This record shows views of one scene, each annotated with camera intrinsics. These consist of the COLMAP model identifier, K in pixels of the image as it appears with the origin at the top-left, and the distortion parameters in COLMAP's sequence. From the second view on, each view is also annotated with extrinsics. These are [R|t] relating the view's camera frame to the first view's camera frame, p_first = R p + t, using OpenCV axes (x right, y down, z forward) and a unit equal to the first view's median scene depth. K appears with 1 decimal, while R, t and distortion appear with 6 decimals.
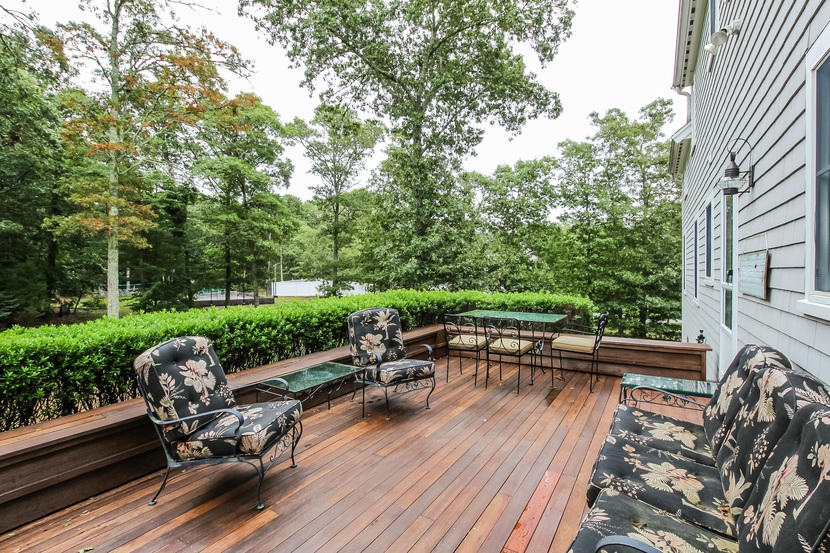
lens RADIAL K [[395.9, 0, 415.4], [0, 395.9, 274.1], [0, 0, 1]] dist [-0.000086, -0.000009]
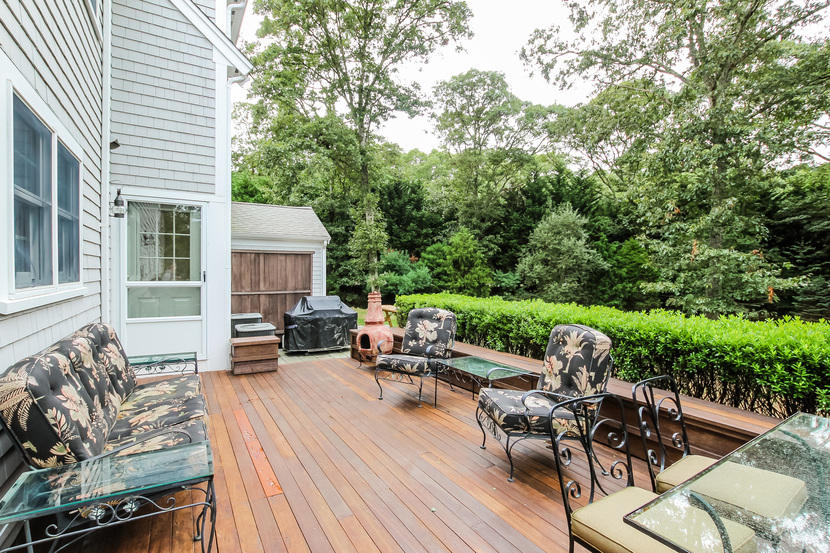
lens RADIAL K [[395.9, 0, 415.2], [0, 395.9, 273.9], [0, 0, 1]] dist [-0.000086, -0.000009]
pose [[-0.461932, 0.014606, -0.886795, 0.880052], [-0.005521, 0.999798, 0.019343, -0.019750], [0.886898, 0.013831, -0.461757, 1.497447]]
